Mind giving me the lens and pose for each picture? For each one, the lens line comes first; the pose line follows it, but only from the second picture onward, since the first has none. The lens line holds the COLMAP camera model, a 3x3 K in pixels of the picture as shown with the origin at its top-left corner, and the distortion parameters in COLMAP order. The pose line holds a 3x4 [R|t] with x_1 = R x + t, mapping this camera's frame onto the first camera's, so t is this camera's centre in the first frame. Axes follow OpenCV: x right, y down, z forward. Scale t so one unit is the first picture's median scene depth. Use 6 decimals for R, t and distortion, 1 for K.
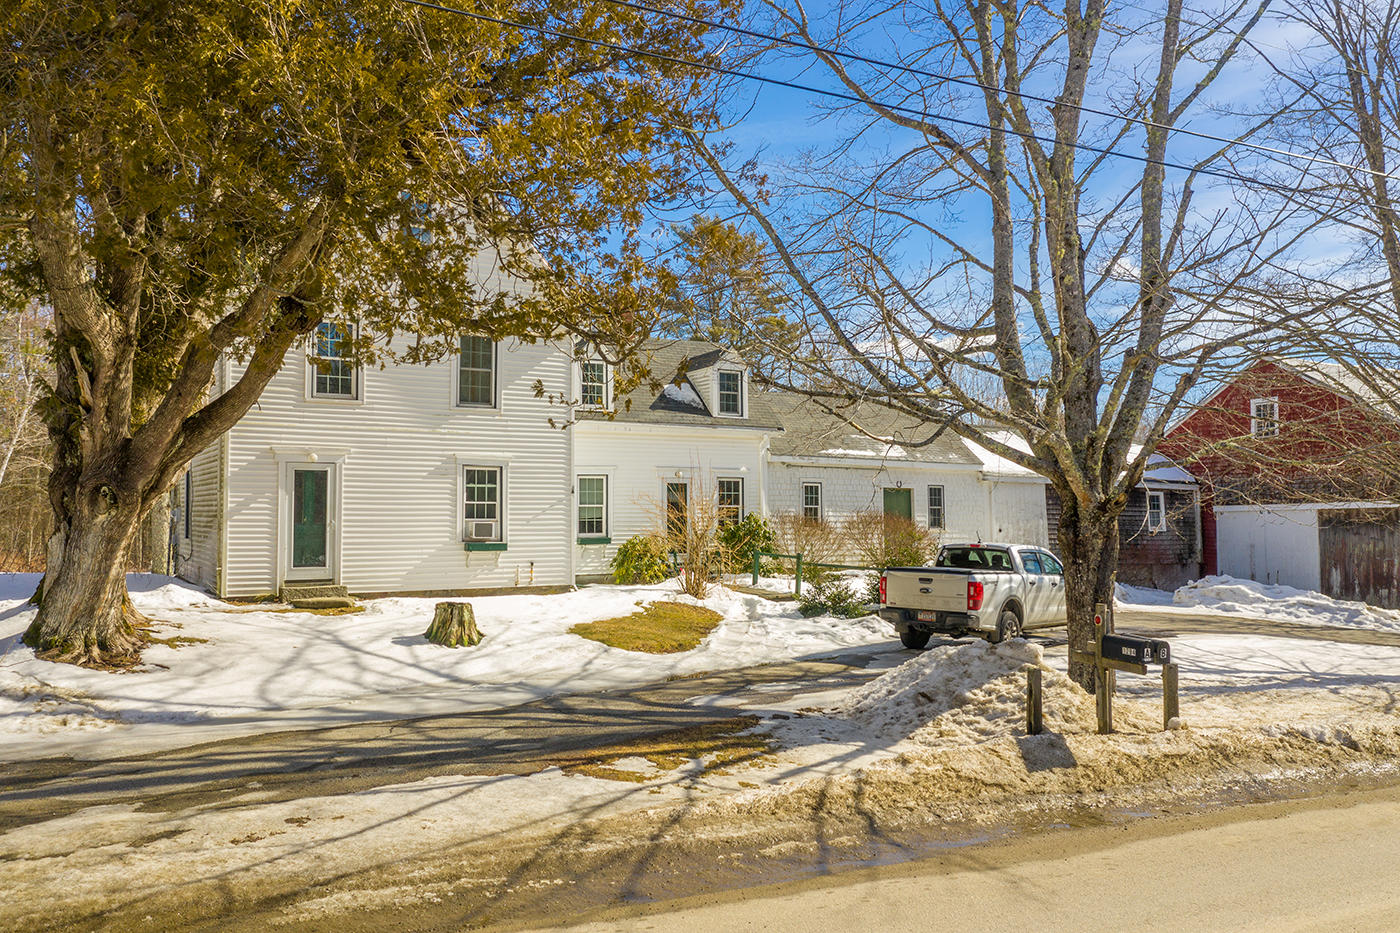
lens RADIAL K [[1154.7, 0, 700.4], [0, 1154.7, 465.0], [0, 0, 1]] dist [-0.048389, -0.002280]
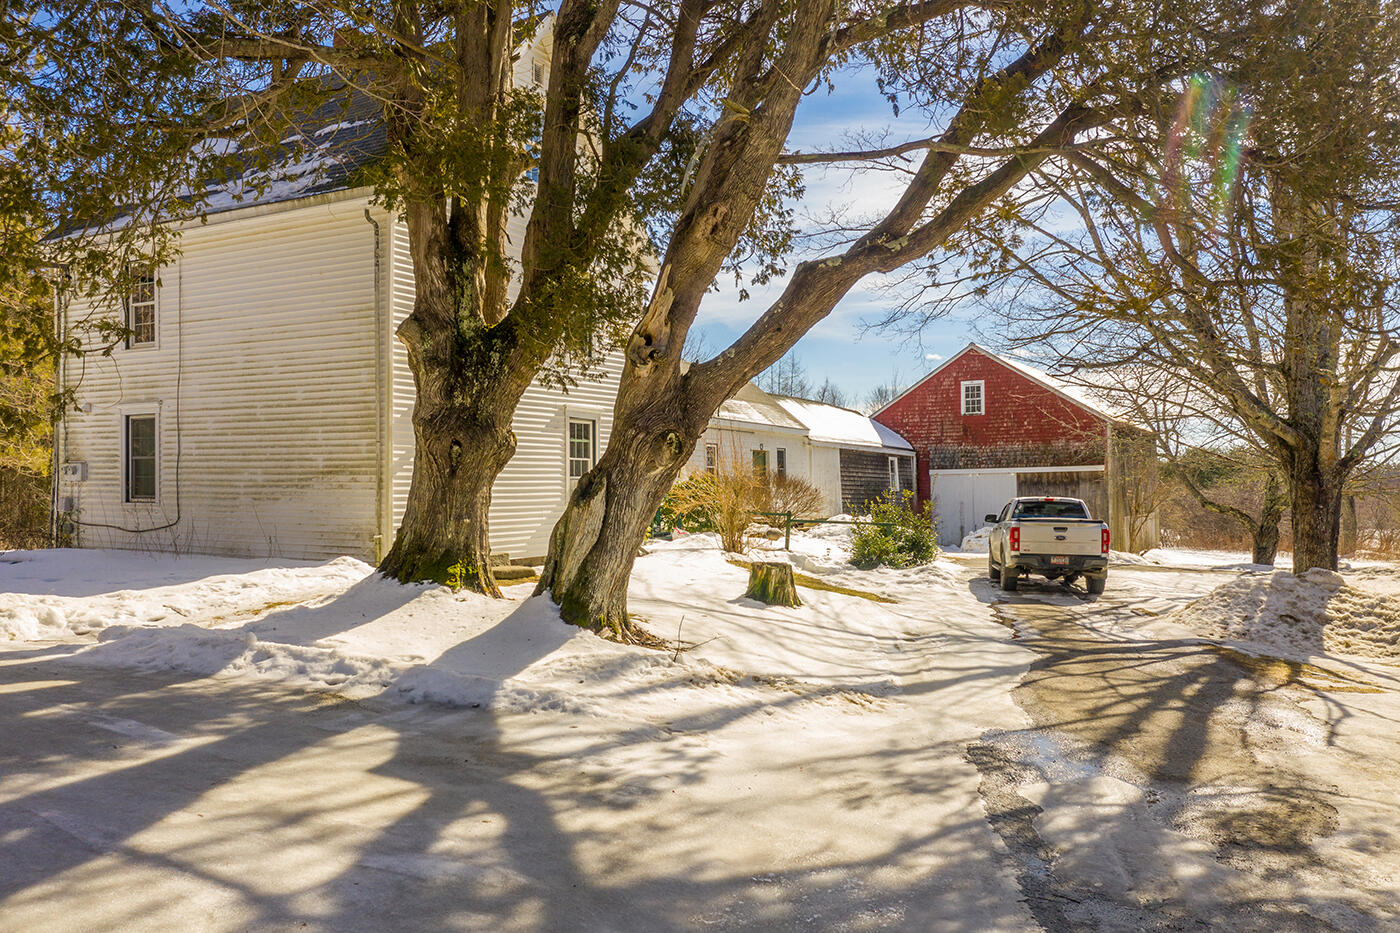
lens RADIAL K [[1154.7, 0, 700.3], [0, 1154.7, 466.9], [0, 0, 1]] dist [-0.048389, -0.002280]
pose [[0.841943, 0.005891, 0.539534, -0.607007], [-0.021968, 0.999486, 0.023367, 0.015281], [-0.539118, -0.031526, 0.841640, 0.187425]]
